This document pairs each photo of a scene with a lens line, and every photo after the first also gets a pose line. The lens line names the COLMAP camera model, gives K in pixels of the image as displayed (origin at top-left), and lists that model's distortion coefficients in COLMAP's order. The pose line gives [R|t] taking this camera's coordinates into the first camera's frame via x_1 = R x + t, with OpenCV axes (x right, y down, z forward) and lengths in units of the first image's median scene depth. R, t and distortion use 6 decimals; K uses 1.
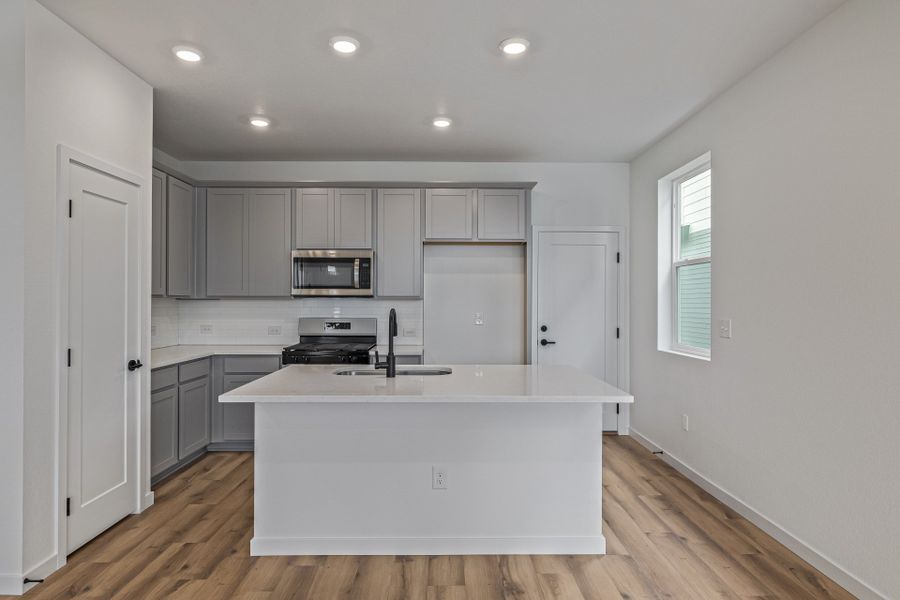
lens RADIAL K [[507.3, 0, 448.4], [0, 507.3, 300.1], [0, 0, 1]] dist [0.000034, -0.002849]
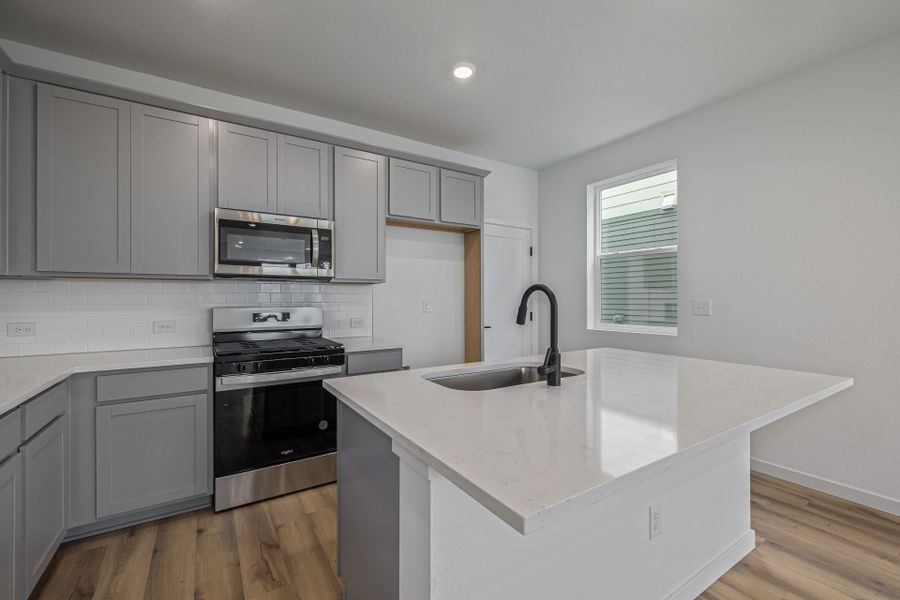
lens RADIAL K [[377.2, 0, 443.5], [0, 377.2, 295.6], [0, 0, 1]] dist [-0.002520, -0.000120]
pose [[0.852798, 0.001033, 0.522240, -0.354697], [0.000403, 0.999996, -0.002637, 0.024238], [-0.522240, 0.002459, 0.852795, 0.460538]]
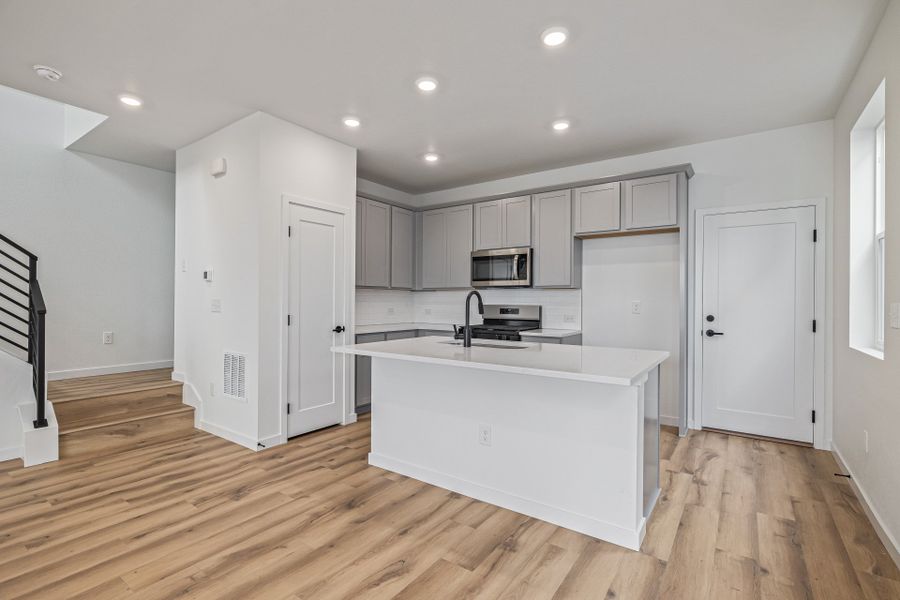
lens RADIAL K [[416.7, 0, 452.2], [0, 416.7, 300.5], [0, 0, 1]] dist [-0.005816, -0.000168]
pose [[0.810570, 0.001852, -0.585638, 0.312166], [-0.001440, 0.999998, 0.001169, 0.028756], [0.585640, -0.000104, 0.810572, 0.123785]]
